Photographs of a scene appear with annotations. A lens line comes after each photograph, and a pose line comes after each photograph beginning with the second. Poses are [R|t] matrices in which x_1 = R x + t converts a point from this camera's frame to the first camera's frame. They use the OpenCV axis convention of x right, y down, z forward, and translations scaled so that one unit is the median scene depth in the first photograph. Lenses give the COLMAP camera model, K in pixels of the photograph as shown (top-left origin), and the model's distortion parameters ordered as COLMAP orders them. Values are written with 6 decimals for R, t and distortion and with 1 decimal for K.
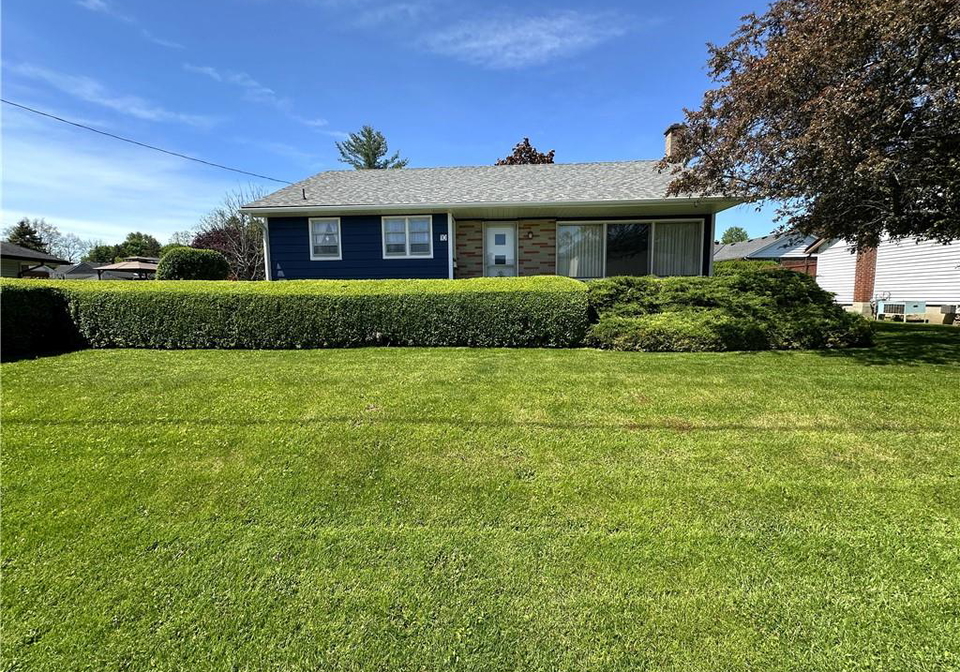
lens RADIAL K [[384.8, 0, 480.4], [0, 384.8, 340.0], [0, 0, 1]] dist [0.001252, 0.000026]
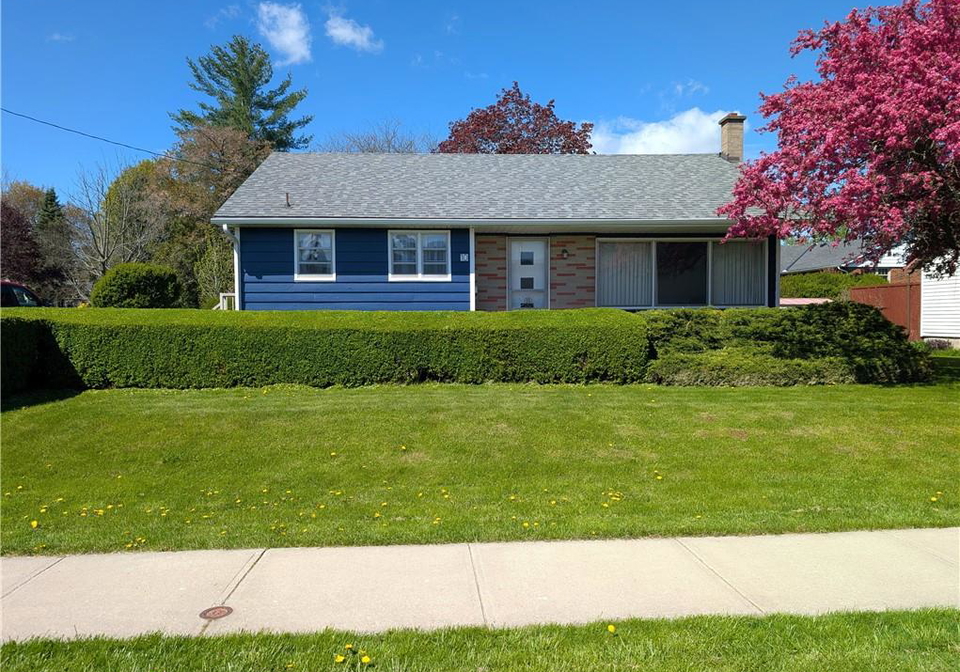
lens RADIAL K [[697.8, 0, 480.0], [0, 697.8, 341.4], [0, 0, 1]] dist [0.061715, -0.014056]
pose [[0.994589, 0.003960, 0.103810, -0.230358], [0.004677, 0.996553, -0.082830, 0.040040], [-0.103780, 0.082867, 0.991142, -0.498329]]
